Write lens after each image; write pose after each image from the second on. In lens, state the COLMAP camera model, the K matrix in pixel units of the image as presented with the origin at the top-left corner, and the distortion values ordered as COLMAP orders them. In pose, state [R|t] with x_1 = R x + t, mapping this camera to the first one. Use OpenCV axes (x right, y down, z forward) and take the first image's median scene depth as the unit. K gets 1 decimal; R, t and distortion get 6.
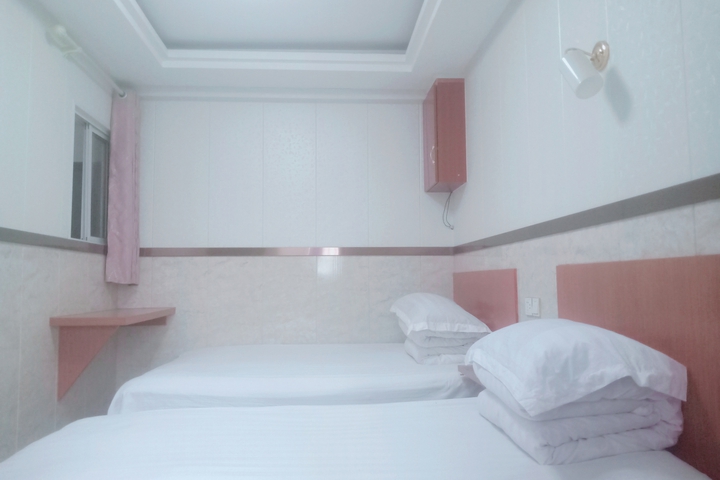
lens RADIAL K [[564.4, 0, 357.3], [0, 564.4, 241.8], [0, 0, 1]] dist [0.069255, -0.139976]
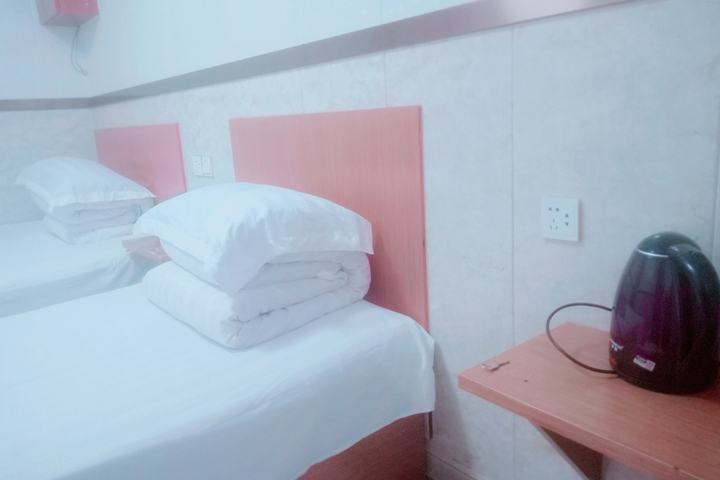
lens RADIAL K [[564.4, 0, 357.3], [0, 564.4, 241.8], [0, 0, 1]] dist [0.069255, -0.139976]
pose [[0.814351, -0.161681, 0.557398, -0.011930], [0.009810, 0.964110, 0.265321, -0.005401], [-0.580290, -0.210596, 0.786710, 0.102492]]
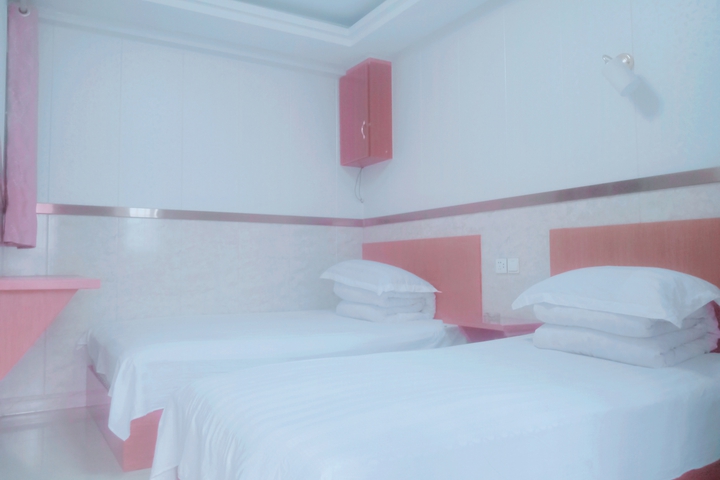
lens RADIAL K [[564.4, 0, 357.3], [0, 564.4, 241.8], [0, 0, 1]] dist [0.069255, -0.139976]
pose [[0.887413, 0.025050, 0.460294, -0.438961], [-0.035630, 0.999263, 0.014310, 0.049440], [-0.459596, -0.029100, 0.887651, 0.075493]]
